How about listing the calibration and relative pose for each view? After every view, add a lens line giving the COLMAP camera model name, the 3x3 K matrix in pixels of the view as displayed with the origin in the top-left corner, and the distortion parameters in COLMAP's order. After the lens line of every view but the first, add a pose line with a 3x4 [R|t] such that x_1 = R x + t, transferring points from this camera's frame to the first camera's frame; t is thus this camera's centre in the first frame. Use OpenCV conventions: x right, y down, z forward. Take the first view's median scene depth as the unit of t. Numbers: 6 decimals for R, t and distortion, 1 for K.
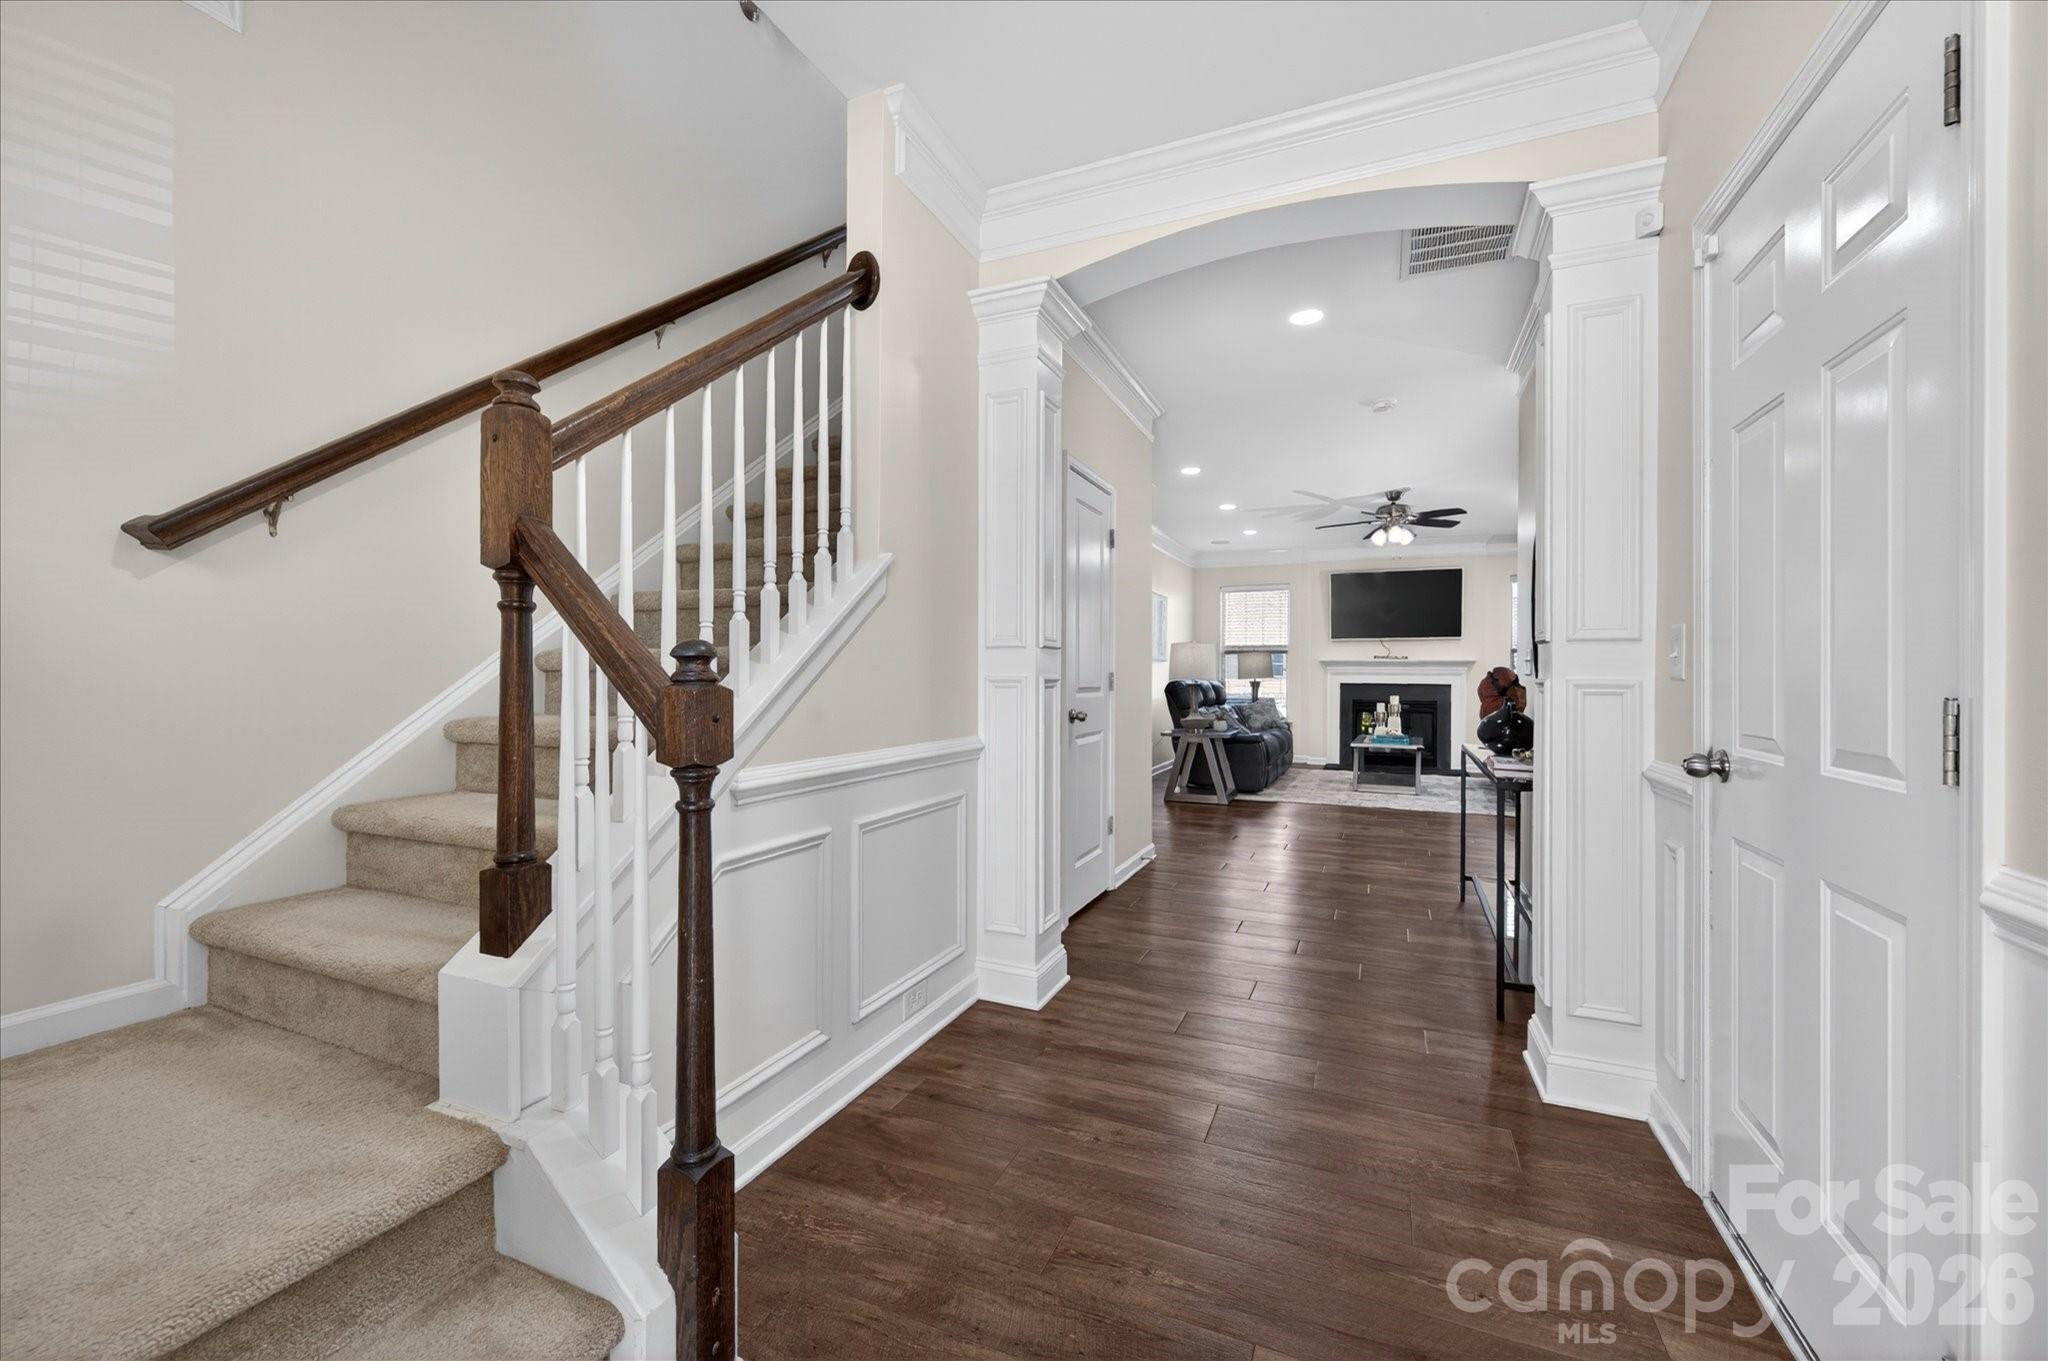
lens RADIAL K [[840.8, 0, 1030.0], [0, 840.8, 680.4], [0, 0, 1]] dist [0.003348, -0.000100]
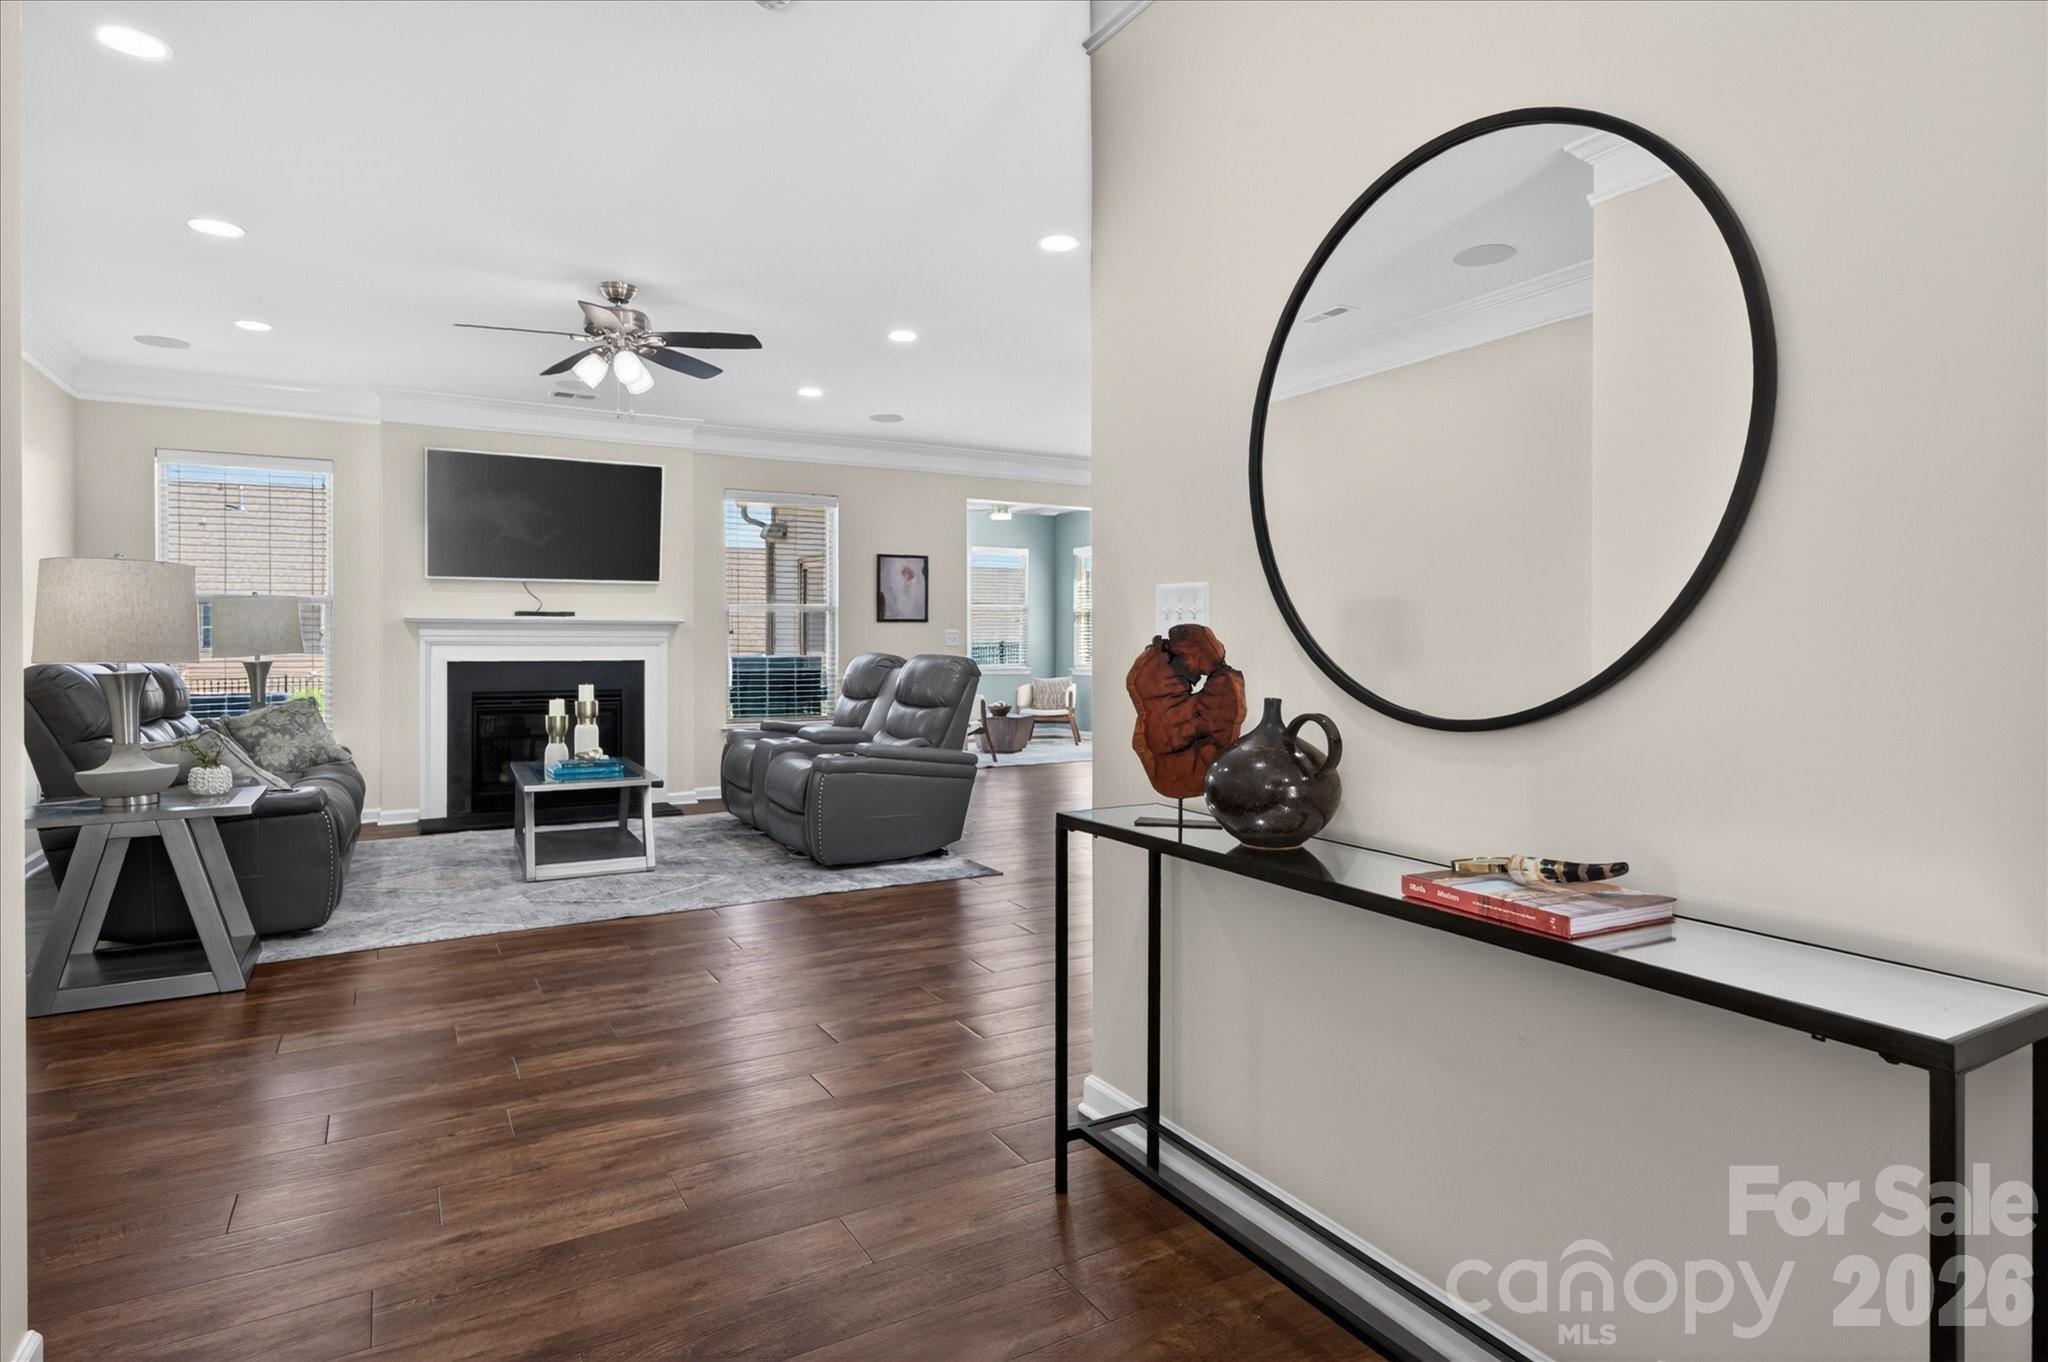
lens RADIAL K [[1050.7, 0, 995.0], [0, 1050.7, 647.4], [0, 0, 1]] dist [-0.010272, 0.003168]
pose [[0.584492, -0.006380, 0.811374, 0.045410], [0.009622, 0.999953, 0.000931, -0.003379], [-0.811342, 0.007263, 0.584526, 0.400211]]
